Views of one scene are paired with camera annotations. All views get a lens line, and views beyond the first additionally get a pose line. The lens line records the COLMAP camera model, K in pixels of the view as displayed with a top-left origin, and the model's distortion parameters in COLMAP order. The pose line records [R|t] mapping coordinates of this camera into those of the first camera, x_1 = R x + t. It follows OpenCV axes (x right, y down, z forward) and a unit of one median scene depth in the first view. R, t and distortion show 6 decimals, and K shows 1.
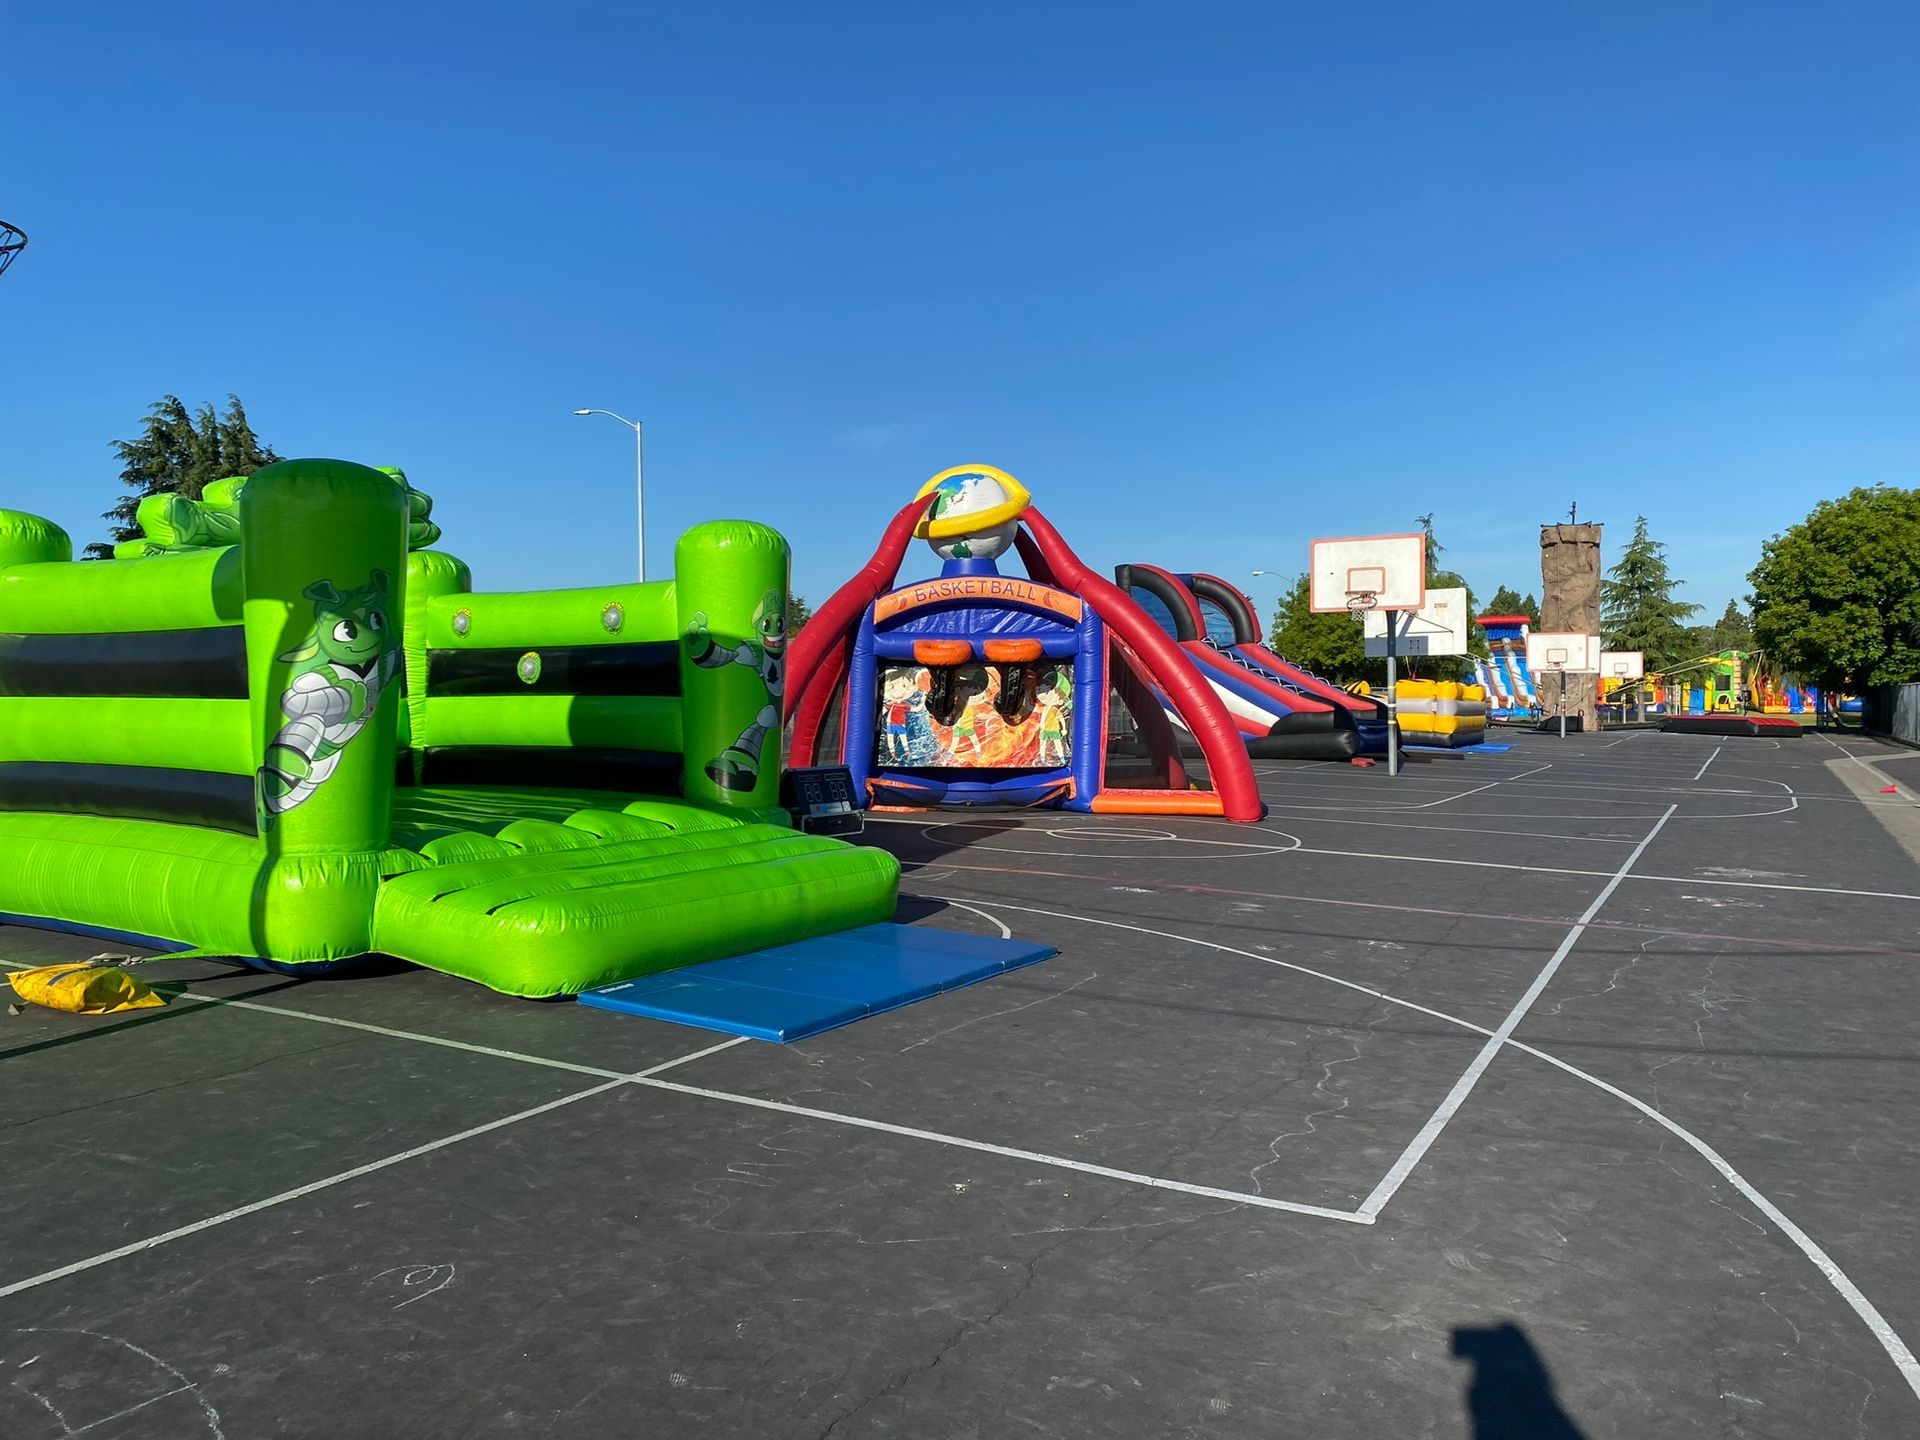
lens RADIAL K [[1369.4, 0, 968.2], [0, 1369.4, 722.3], [0, 0, 1]] dist [0.005839, 0.000079]
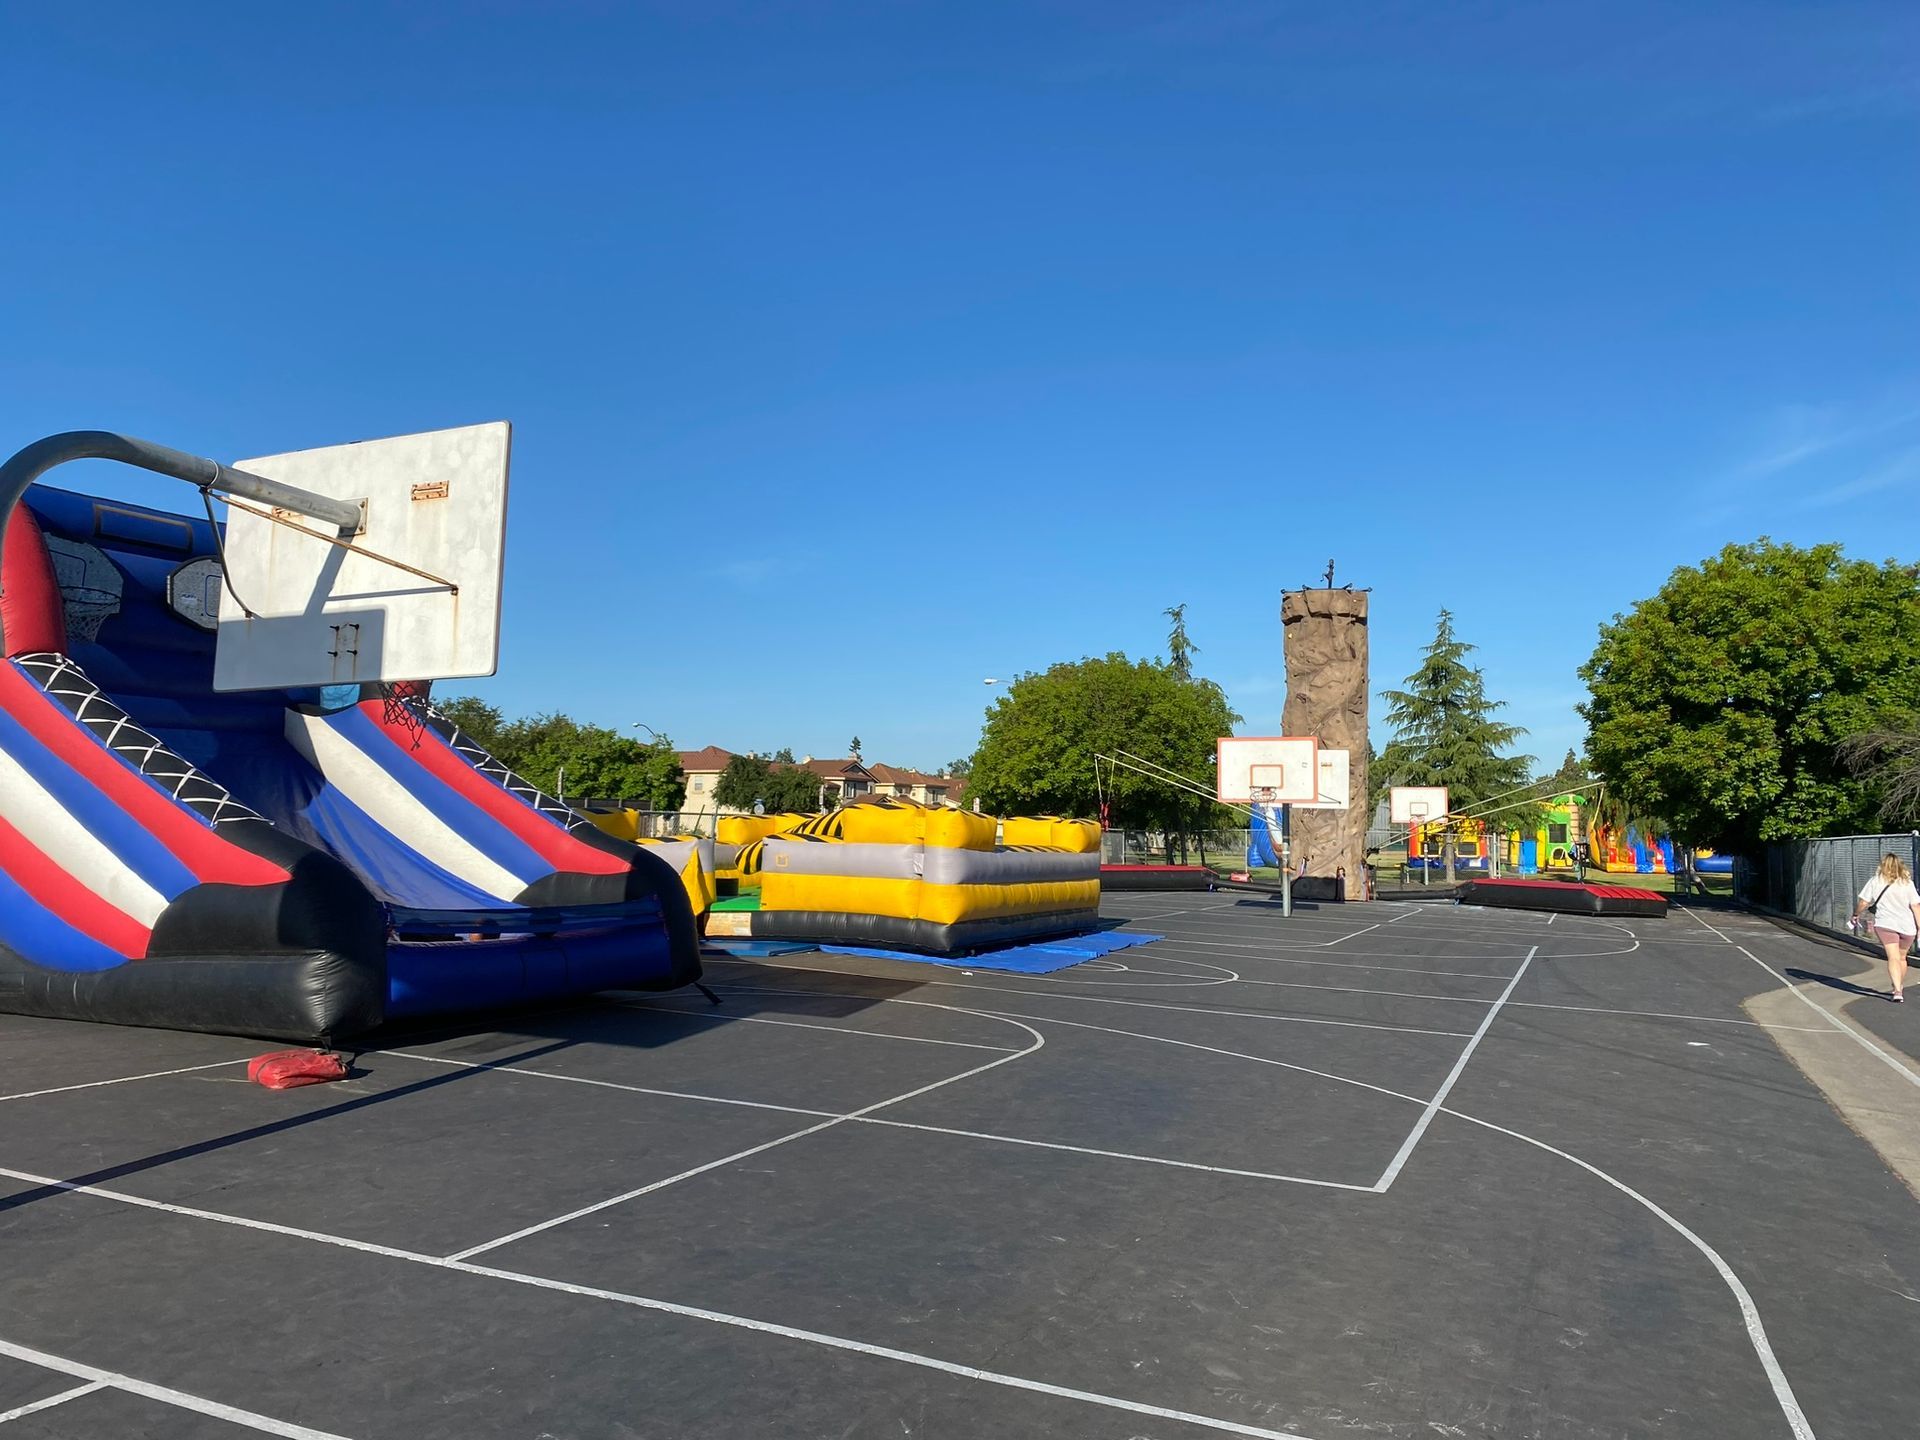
lens RADIAL K [[1369.4, 0, 950.9], [0, 1369.4, 719.8], [0, 0, 1]] dist [0.005839, 0.000079]
pose [[0.996419, 0.026921, 0.080155, 0.207383], [-0.018562, 0.994480, -0.103272, -0.008341], [-0.082493, 0.101414, 0.991418, 0.360315]]
